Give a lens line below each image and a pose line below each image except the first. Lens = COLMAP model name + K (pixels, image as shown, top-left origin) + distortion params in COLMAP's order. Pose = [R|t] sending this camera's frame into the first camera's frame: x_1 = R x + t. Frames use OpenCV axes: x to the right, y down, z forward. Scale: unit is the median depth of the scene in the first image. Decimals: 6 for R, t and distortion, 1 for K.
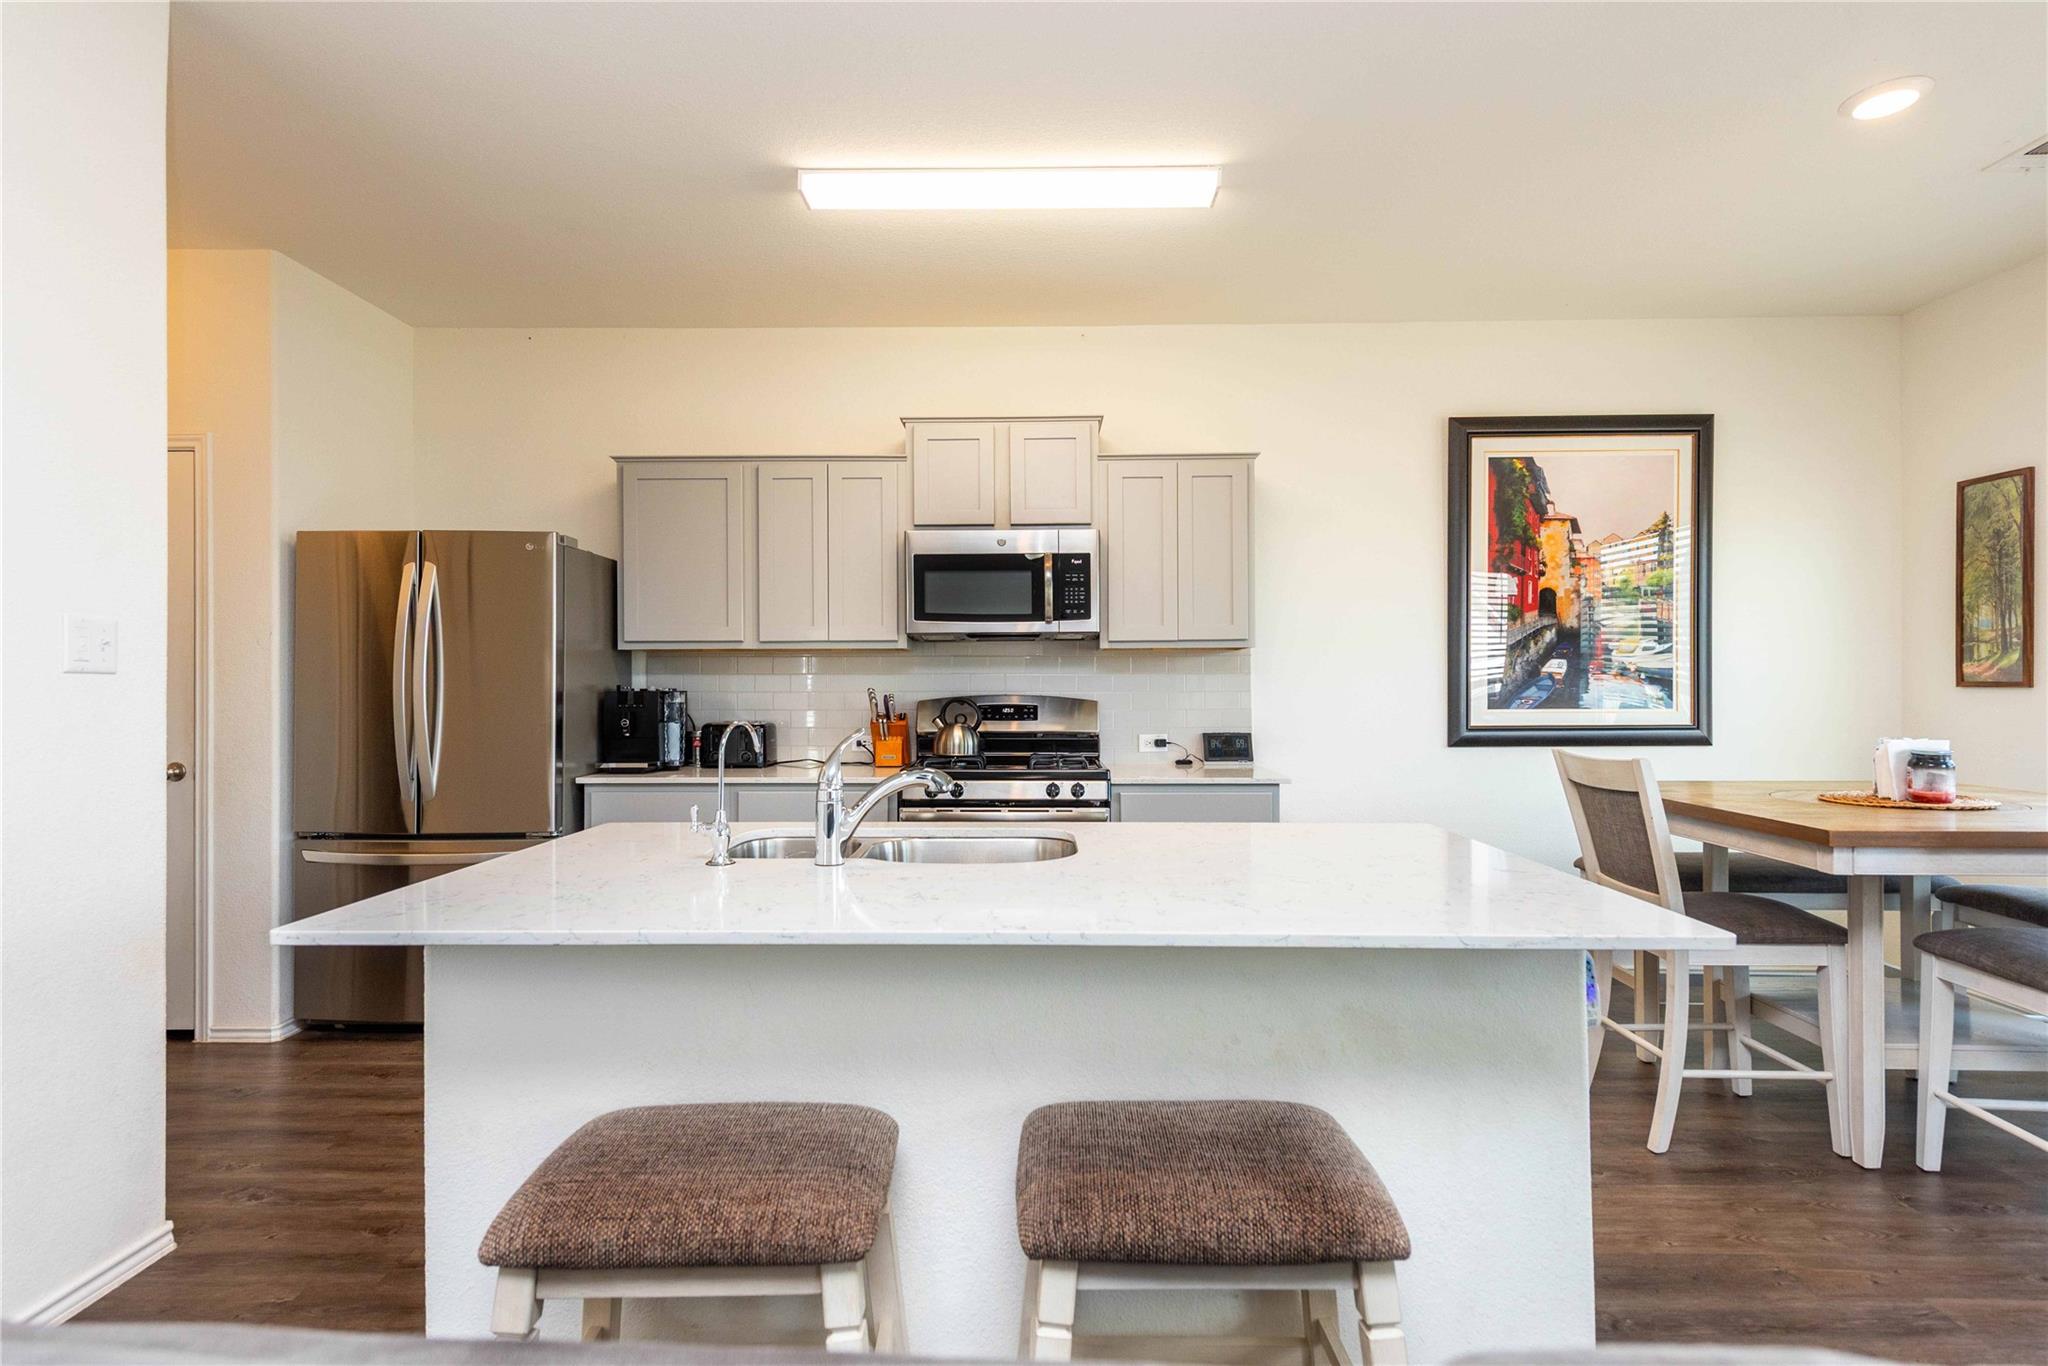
lens RADIAL K [[1046.1, 0, 1018.0], [0, 1046.1, 684.9], [0, 0, 1]] dist [0.016022, -0.001241]
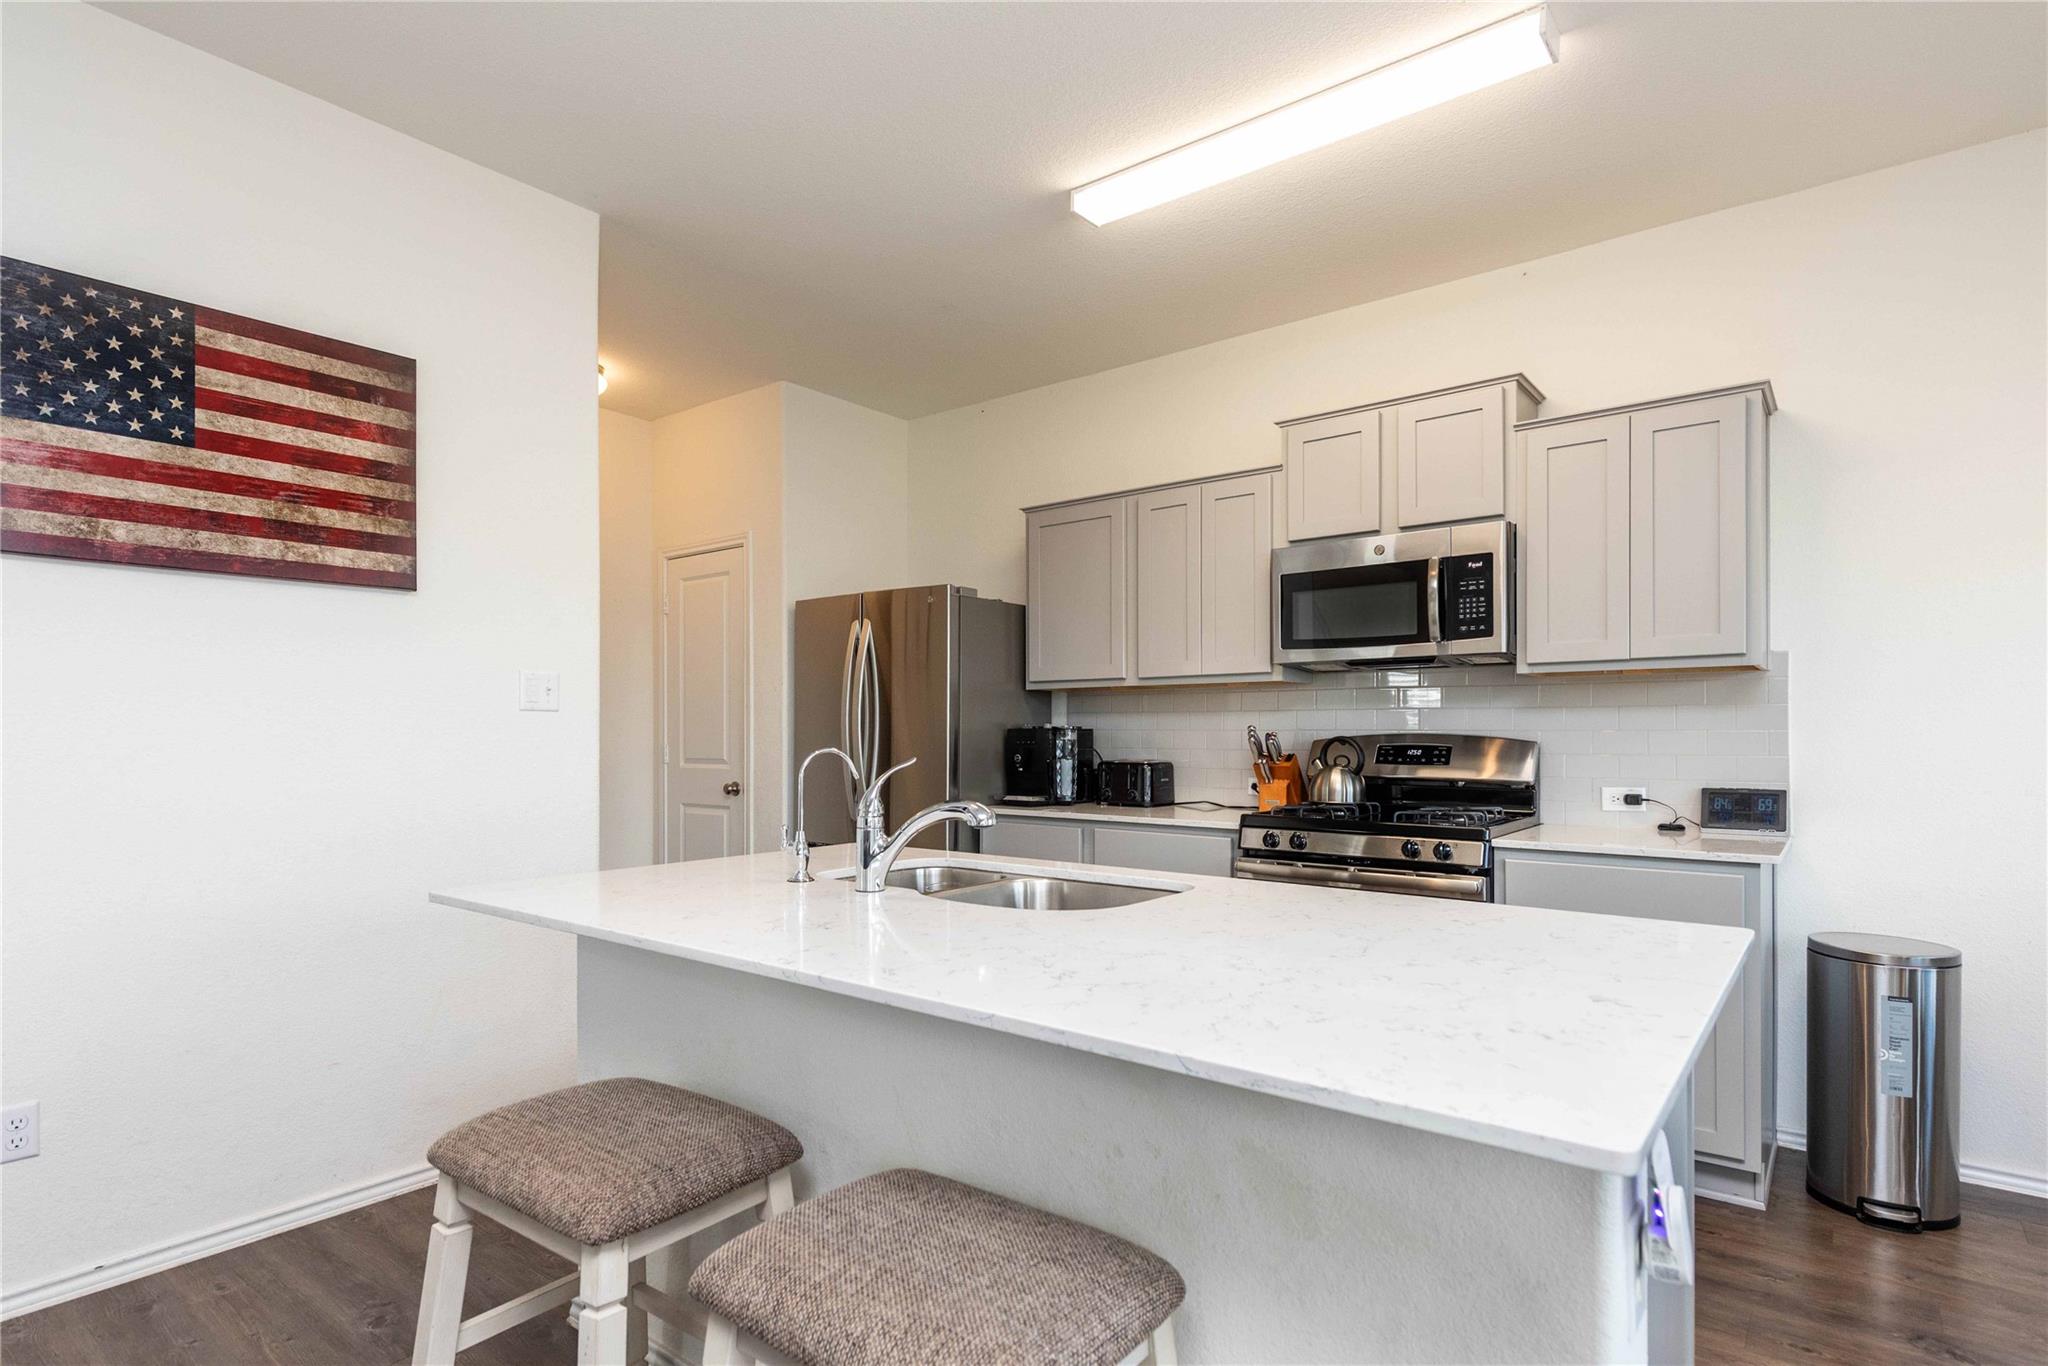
lens RADIAL K [[1084.7, 0, 1027.7], [0, 1084.7, 729.3], [0, 0, 1]] dist [0.022359, 0.001218]
pose [[0.780567, -0.000196, -0.625072, 0.301622], [-0.001335, 0.999997, -0.001980, 0.008634], [0.625070, 0.002380, 0.780565, 0.139422]]
